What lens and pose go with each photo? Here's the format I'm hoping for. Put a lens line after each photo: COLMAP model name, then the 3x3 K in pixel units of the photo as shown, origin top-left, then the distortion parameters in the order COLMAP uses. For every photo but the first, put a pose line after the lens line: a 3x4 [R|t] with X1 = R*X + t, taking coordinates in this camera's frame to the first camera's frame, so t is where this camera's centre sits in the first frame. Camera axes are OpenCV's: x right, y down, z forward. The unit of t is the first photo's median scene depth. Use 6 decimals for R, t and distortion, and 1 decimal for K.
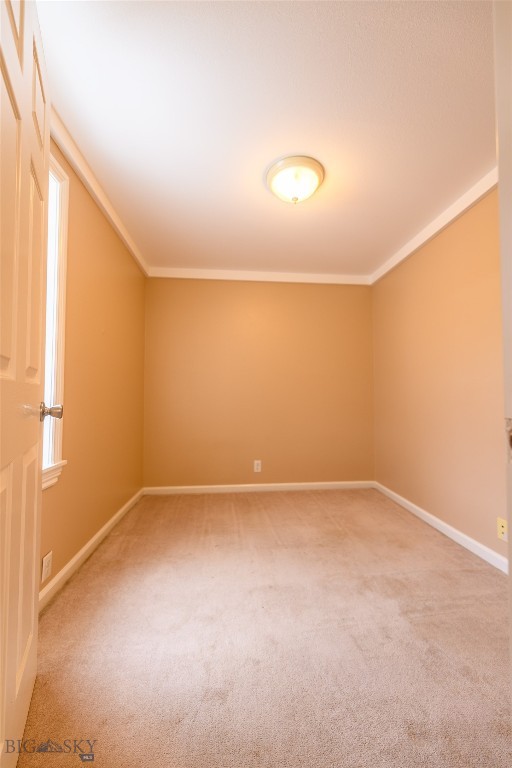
lens RADIAL K [[299.1, 0, 256.0], [0, 299.1, 384.0], [0, 0, 1]] dist [-0.001148, -0.000056]
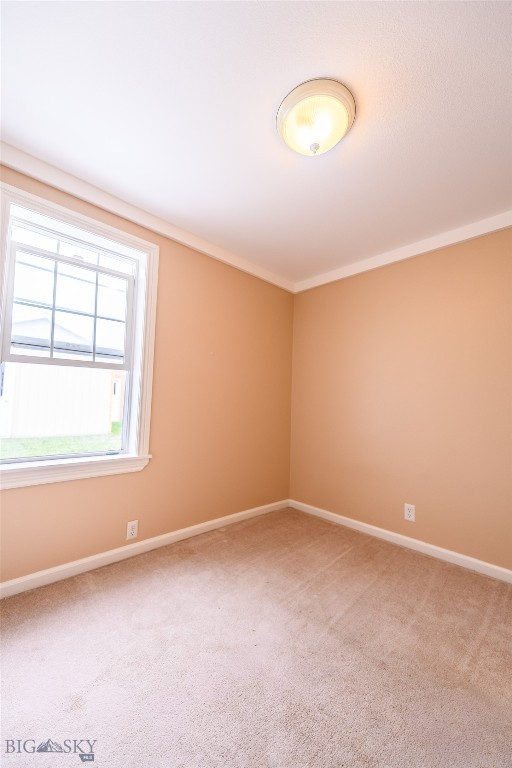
lens RADIAL K [[300.0, 0, 256.0], [0, 300.0, 384.0], [0, 0, 1]] dist [0.002453, 0.000079]
pose [[0.625473, -0.031218, -0.779621, 0.473099], [-0.000386, 0.999187, -0.040319, -0.005560], [0.780245, 0.025519, 0.624953, 0.345790]]
